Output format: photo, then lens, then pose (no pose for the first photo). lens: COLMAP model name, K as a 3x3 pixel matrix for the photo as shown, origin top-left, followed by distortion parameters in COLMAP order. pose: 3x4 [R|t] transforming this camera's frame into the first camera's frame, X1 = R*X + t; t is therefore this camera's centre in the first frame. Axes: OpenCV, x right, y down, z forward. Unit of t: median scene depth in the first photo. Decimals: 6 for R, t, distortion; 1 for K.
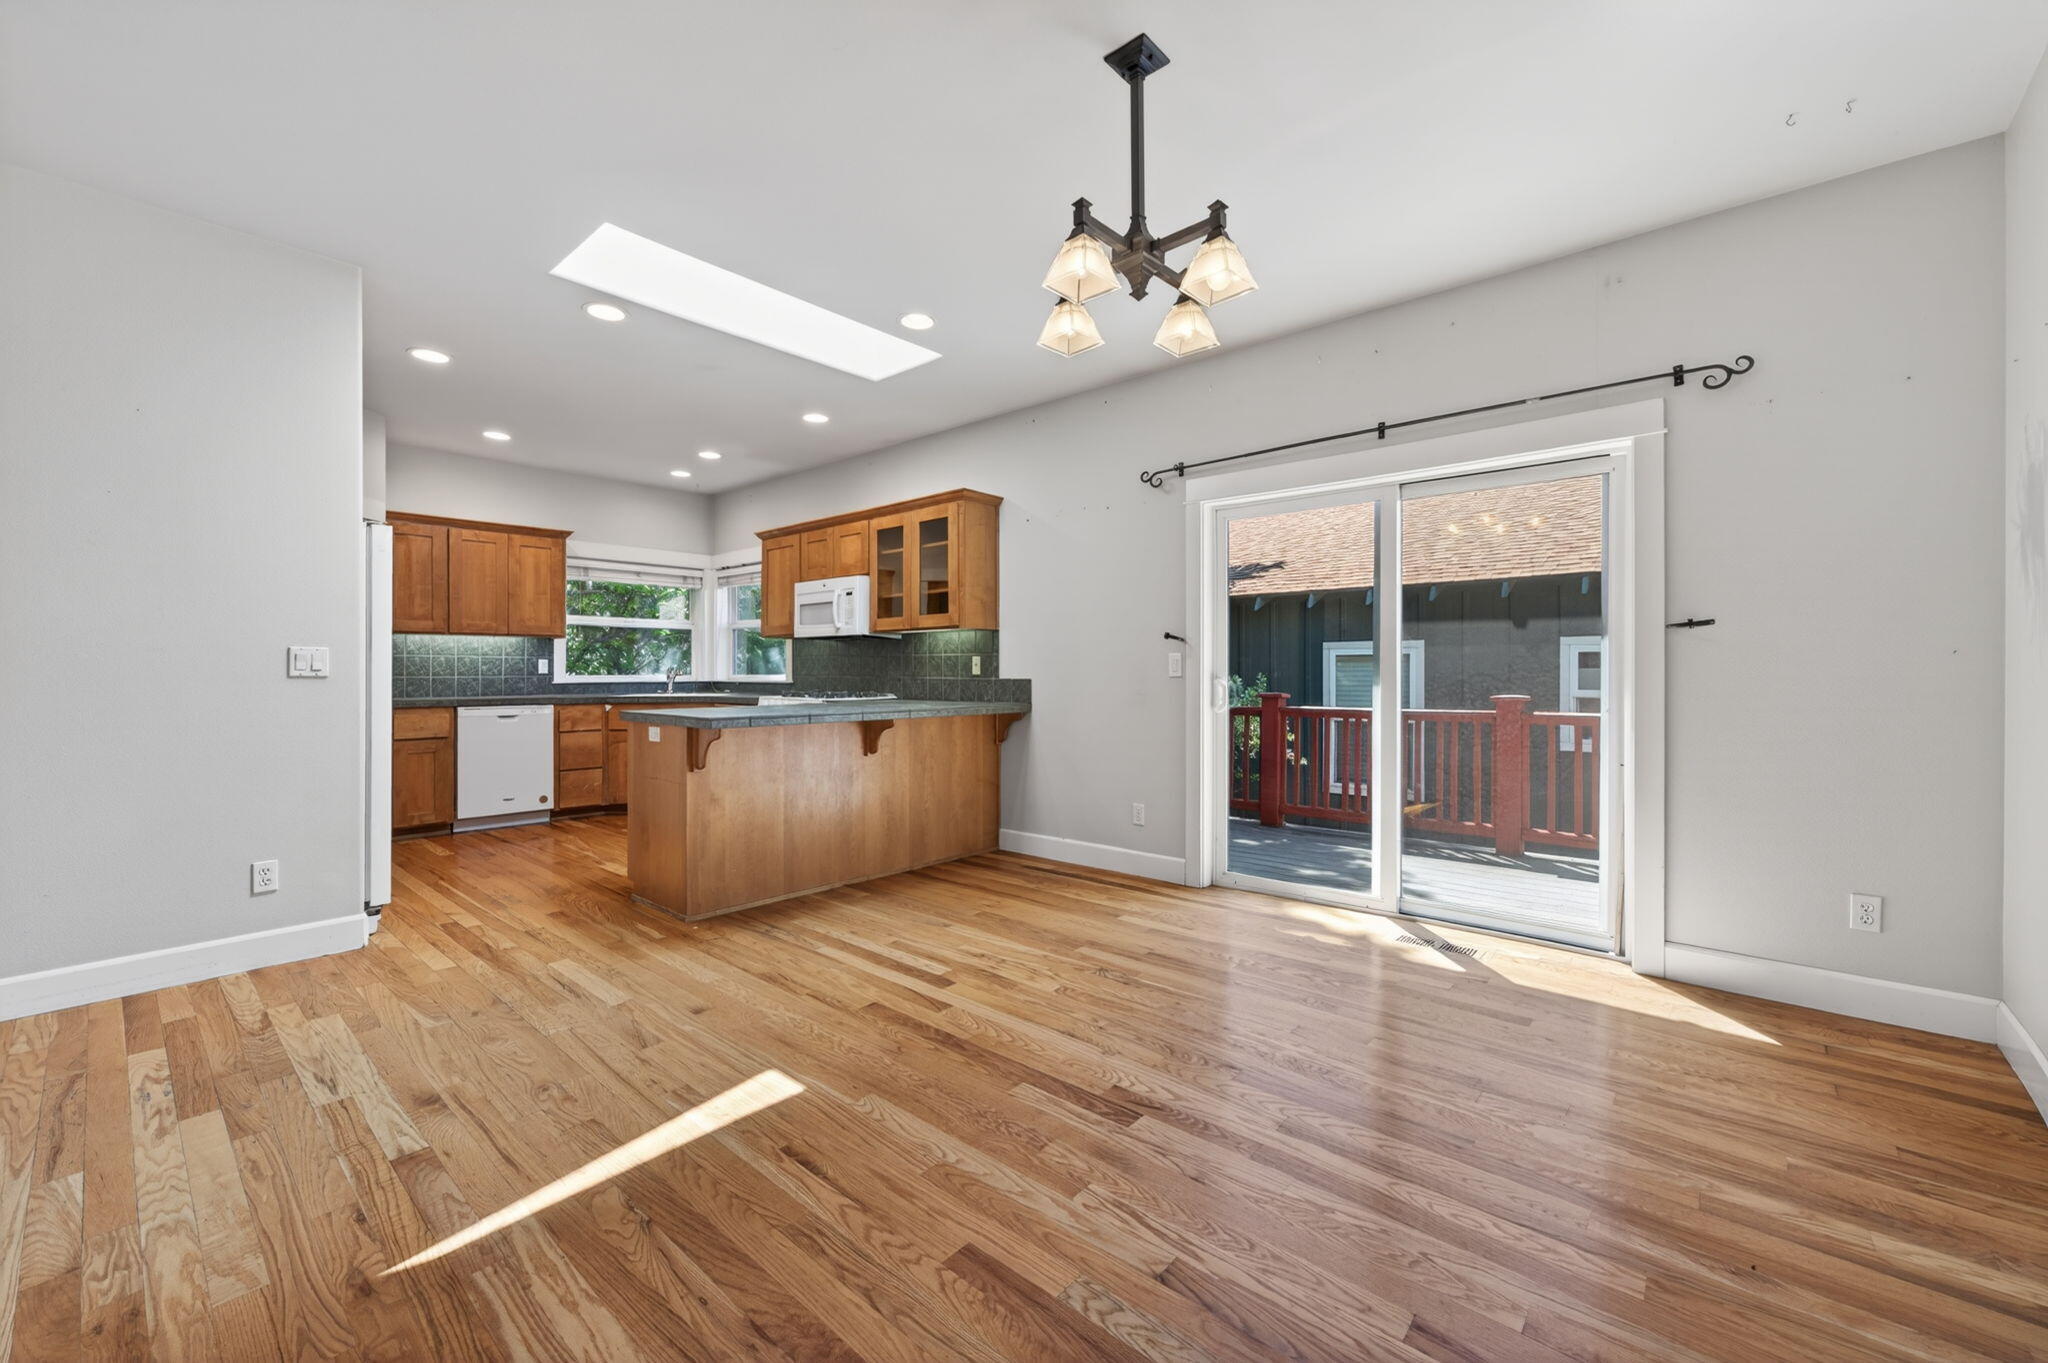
lens RADIAL K [[824.9, 0, 1019.8], [0, 824.9, 637.3], [0, 0, 1]] dist [-0.000014, 0.000014]
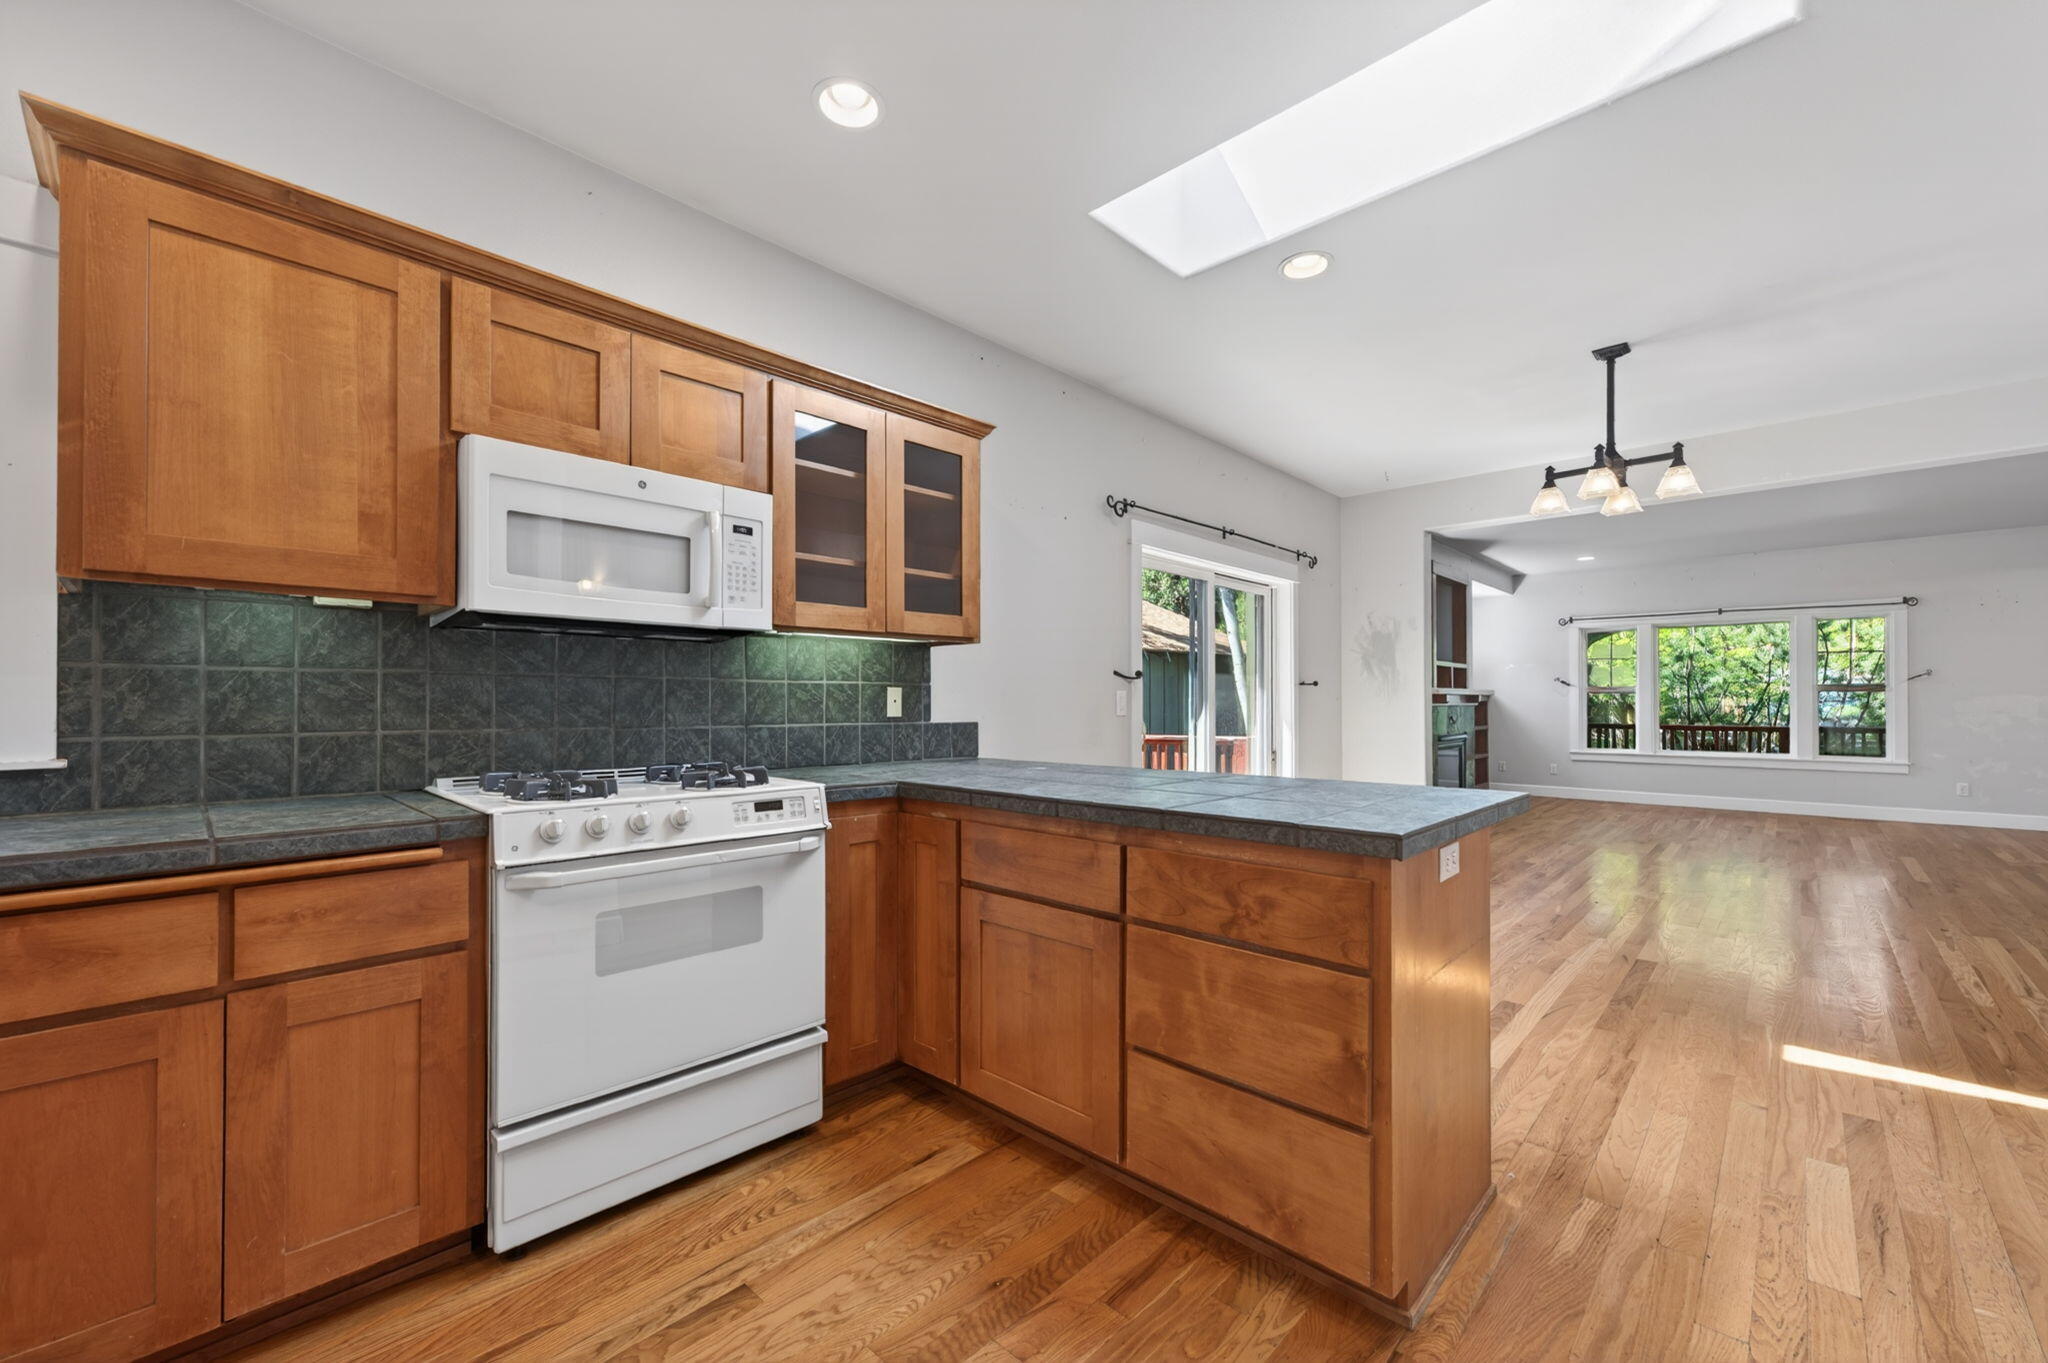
lens RADIAL K [[813.5, 0, 1024.0], [0, 813.5, 681.5], [0, 0, 1]] dist [0.001485, -0.000010]
pose [[0.031684, 0.021108, 0.999275, -0.719687], [-0.039969, 0.999004, -0.019835, 0.030069], [-0.998698, -0.039311, 0.032496, 0.990451]]
